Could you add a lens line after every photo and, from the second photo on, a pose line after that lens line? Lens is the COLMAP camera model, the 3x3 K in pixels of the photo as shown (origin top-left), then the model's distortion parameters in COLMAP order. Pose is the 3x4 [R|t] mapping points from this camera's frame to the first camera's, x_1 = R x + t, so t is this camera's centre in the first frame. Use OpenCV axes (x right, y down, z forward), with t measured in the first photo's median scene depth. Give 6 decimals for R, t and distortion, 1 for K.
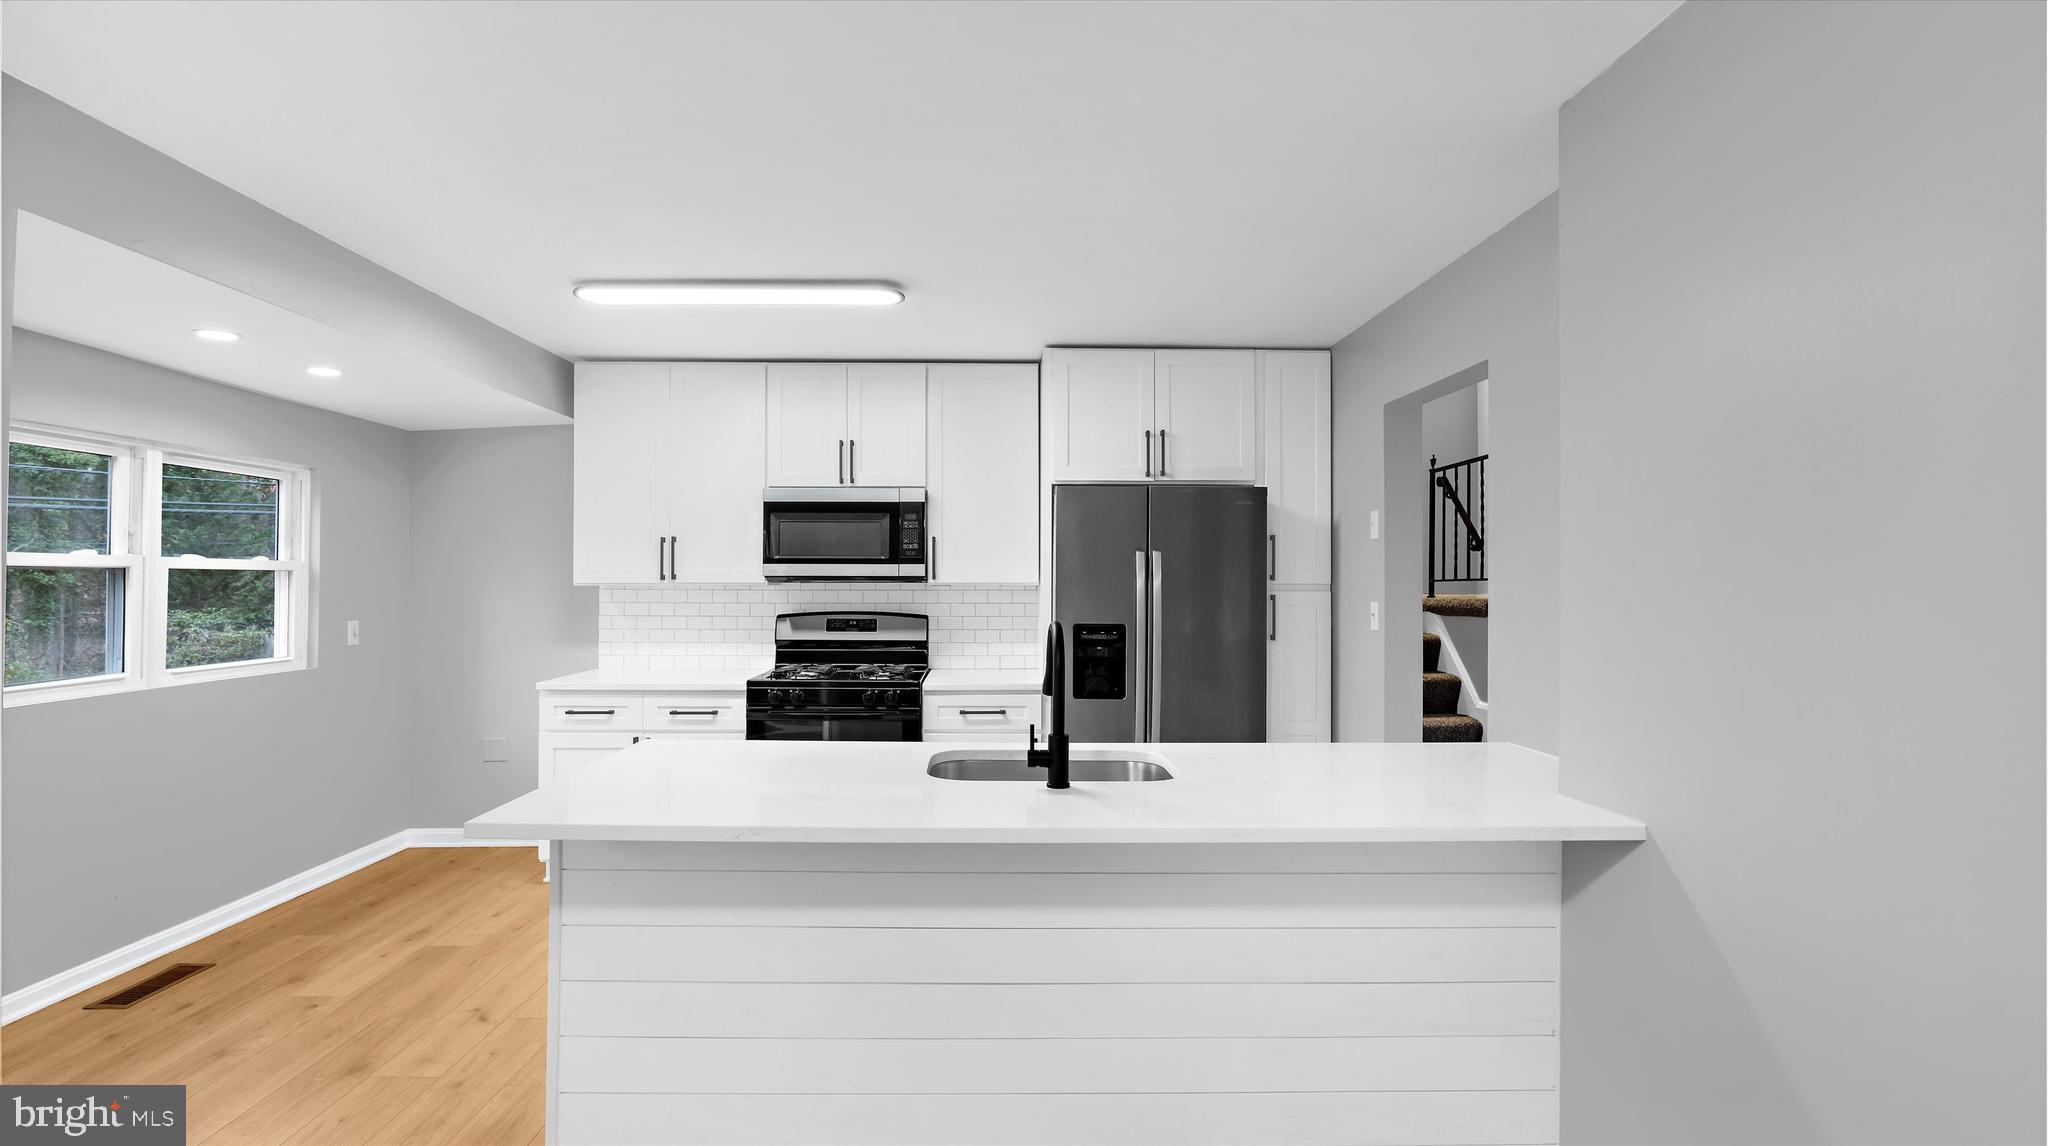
lens RADIAL K [[918.9, 0, 1014.0], [0, 918.9, 572.6], [0, 0, 1]] dist [-0.003725, -0.000628]
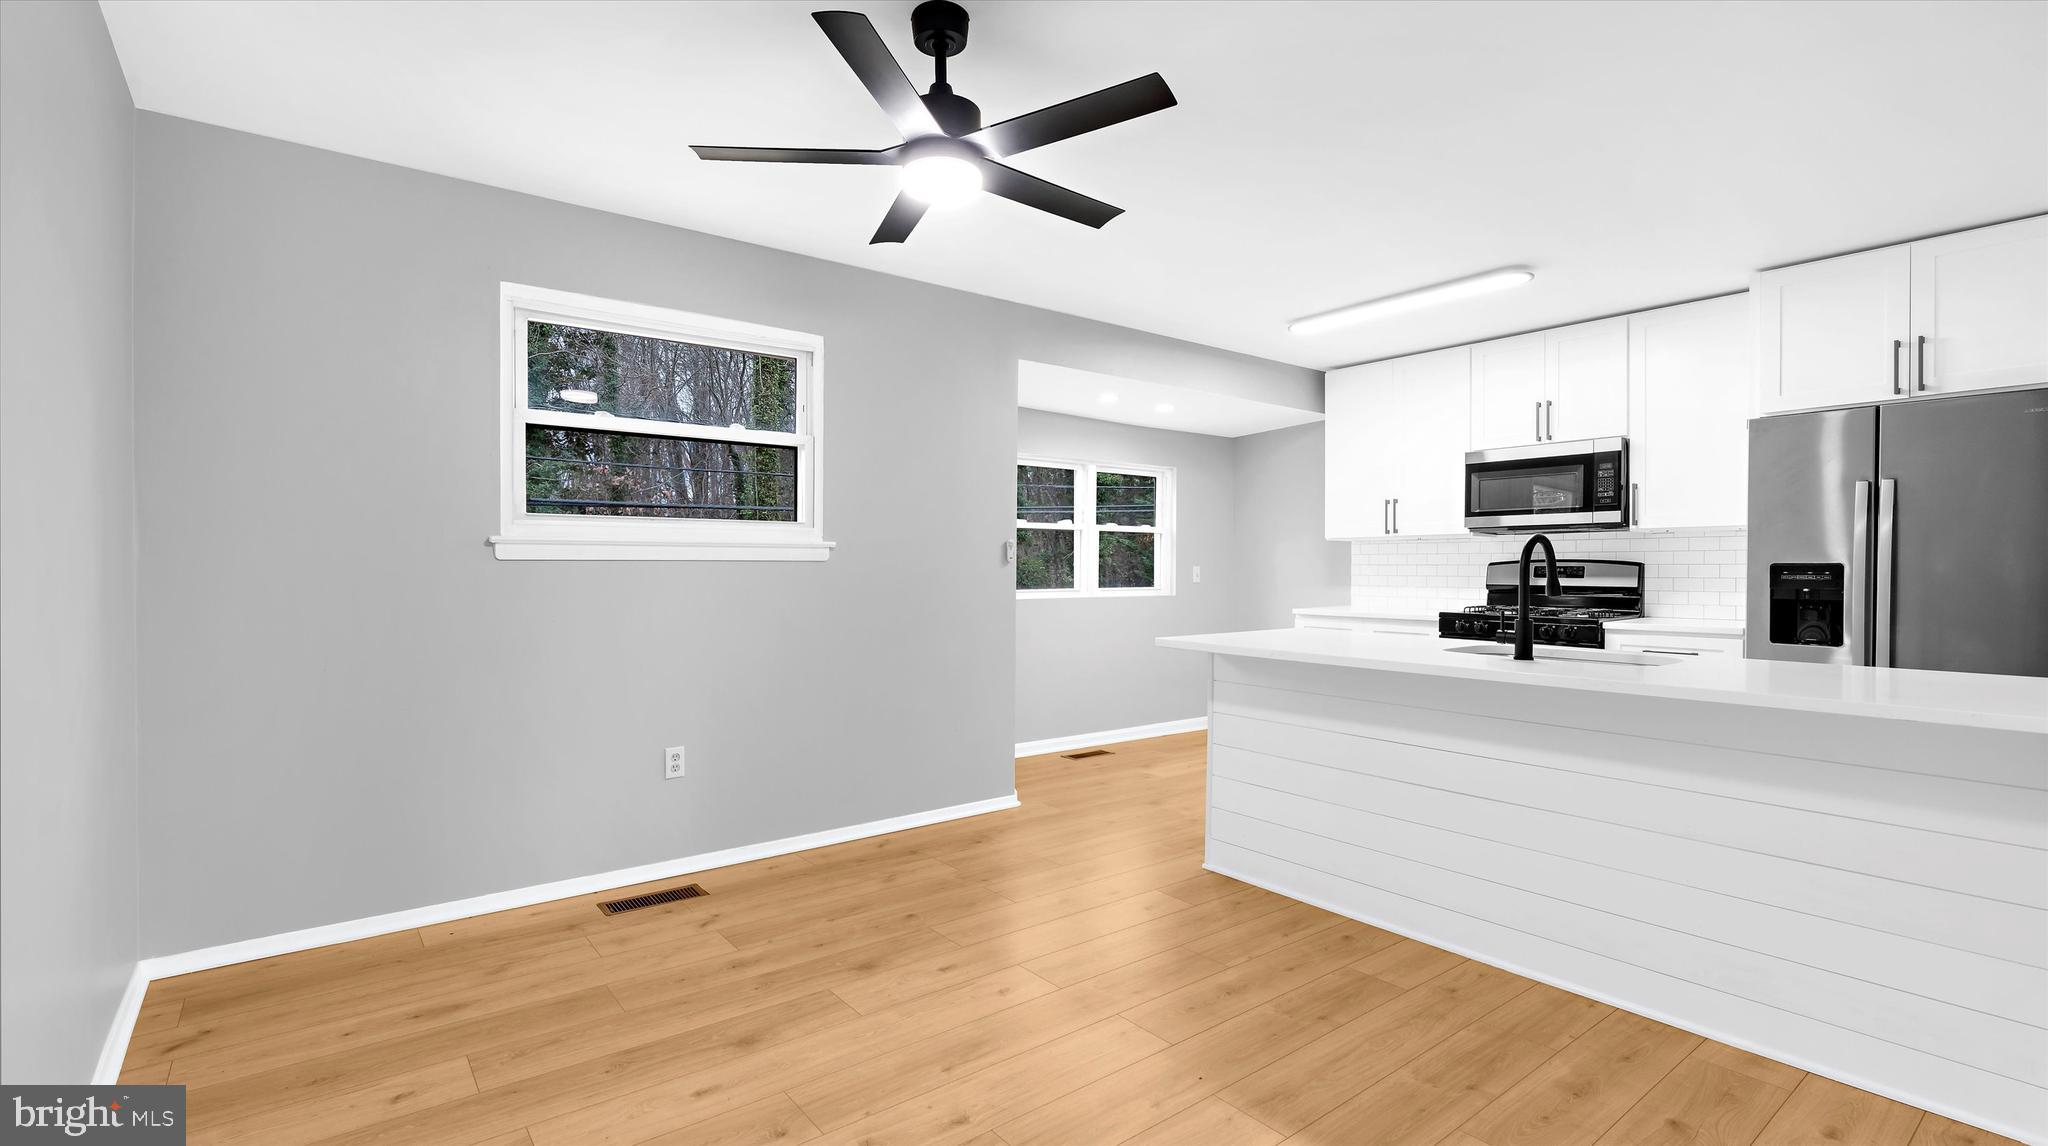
lens RADIAL K [[918.9, 0, 1014.0], [0, 918.9, 572.6], [0, 0, 1]] dist [-0.003725, -0.000628]
pose [[0.609449, 0.003158, -0.792819, 0.304277], [0.009268, 0.999895, 0.011108, 0.042810], [0.792771, -0.014117, 0.609356, -0.168881]]
